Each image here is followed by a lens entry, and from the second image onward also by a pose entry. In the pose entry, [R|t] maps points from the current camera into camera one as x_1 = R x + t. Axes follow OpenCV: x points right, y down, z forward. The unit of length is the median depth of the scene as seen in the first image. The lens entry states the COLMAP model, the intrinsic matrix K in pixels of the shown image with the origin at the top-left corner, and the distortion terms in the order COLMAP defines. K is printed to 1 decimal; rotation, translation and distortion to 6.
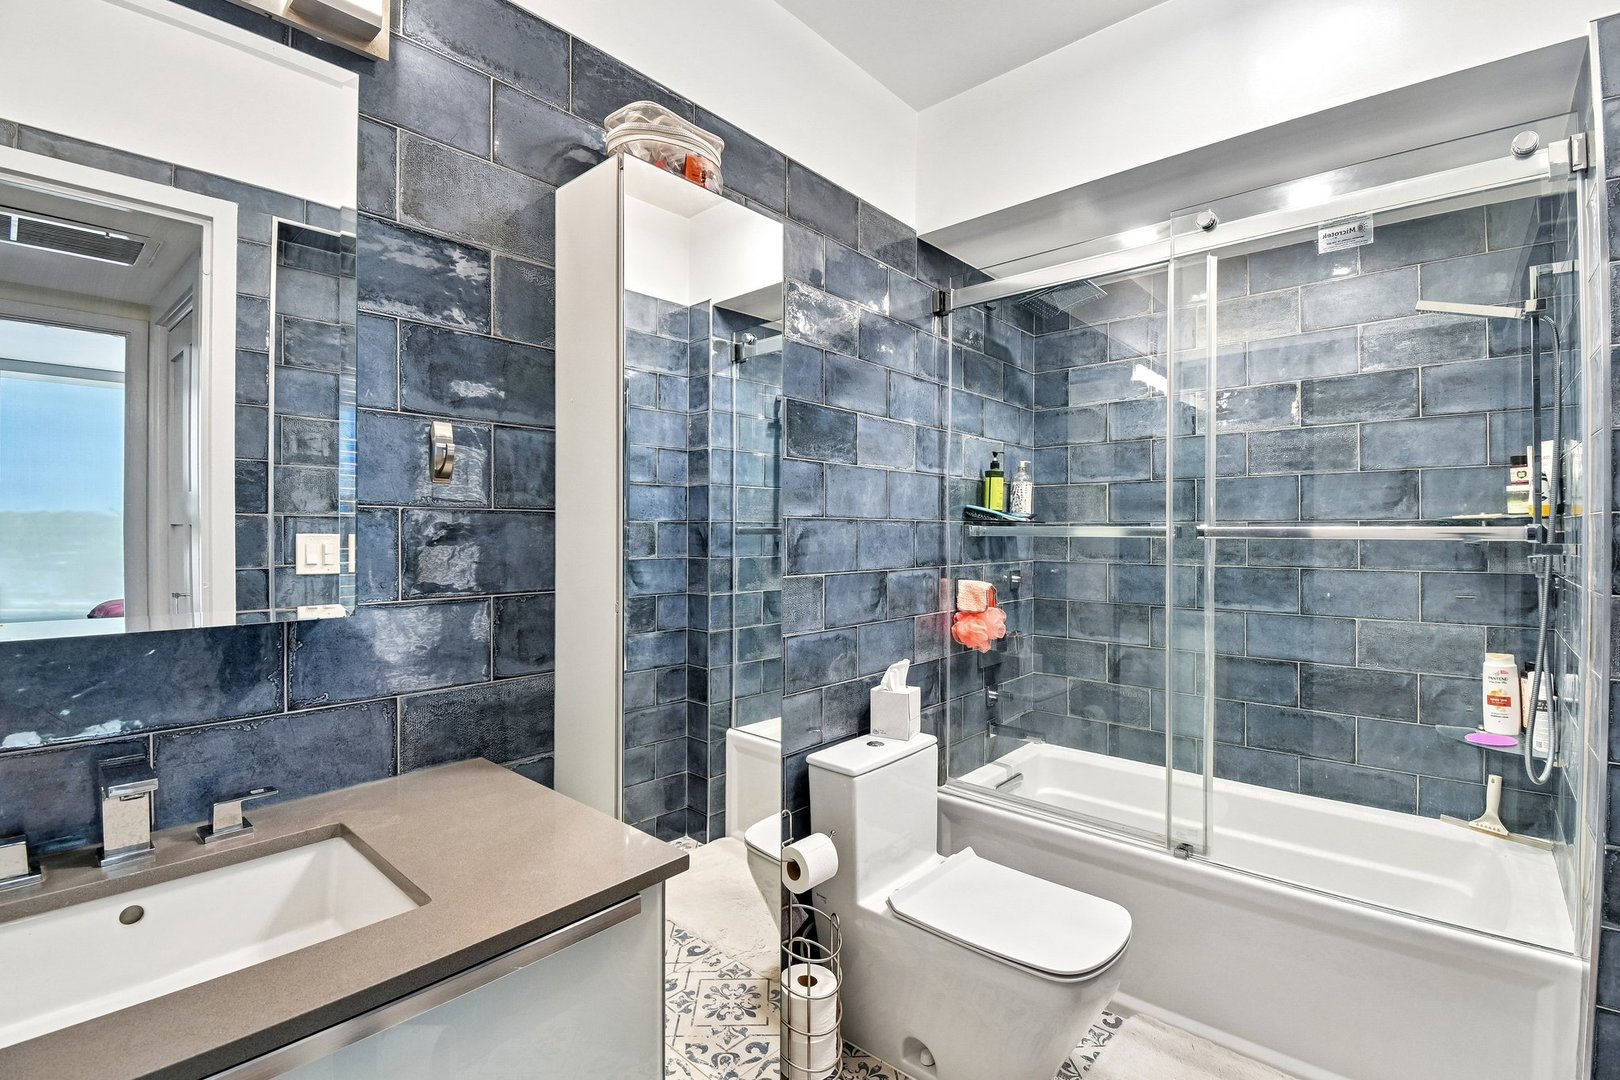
lens RADIAL K [[737.9, 0, 809.2], [0, 737.9, 535.0], [0, 0, 1]] dist [0.041618, -0.008270]
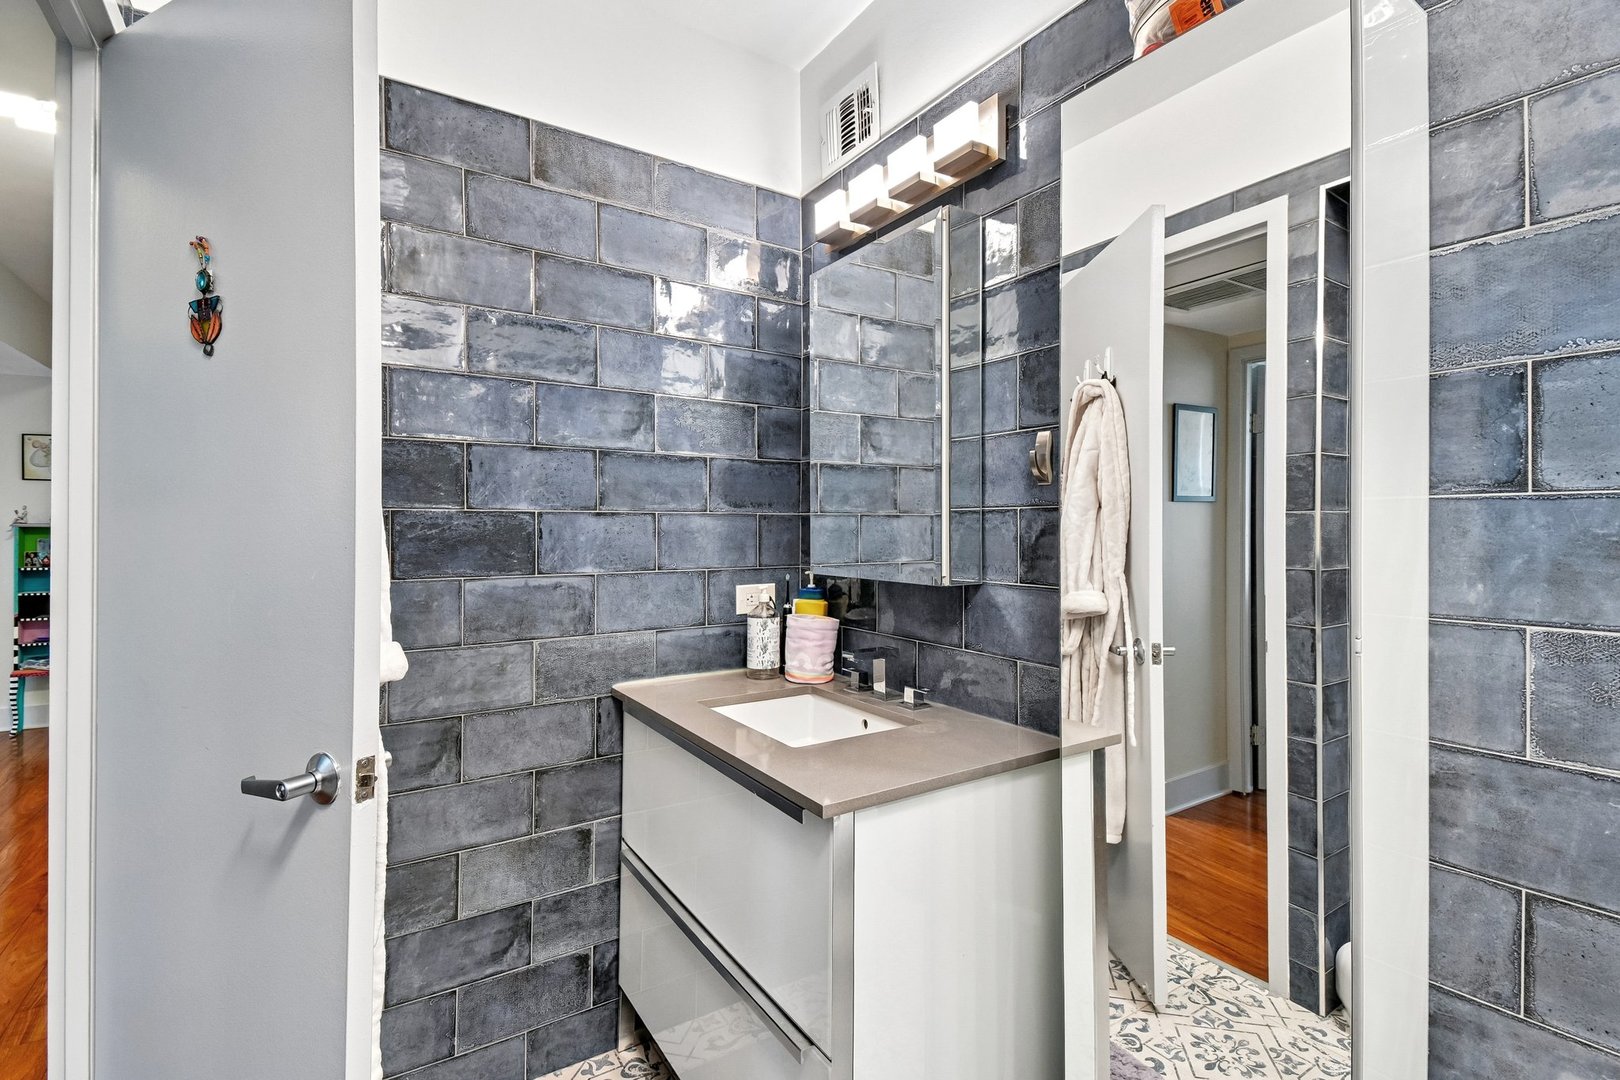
lens RADIAL K [[737.9, 0, 808.0], [0, 737.9, 529.2], [0, 0, 1]] dist [0.041618, -0.008270]
pose [[-0.254232, -0.003334, -0.967138, 0.337884], [-0.010150, 0.999948, -0.000779, 0.001913], [0.967090, 0.009618, -0.254252, 0.640048]]
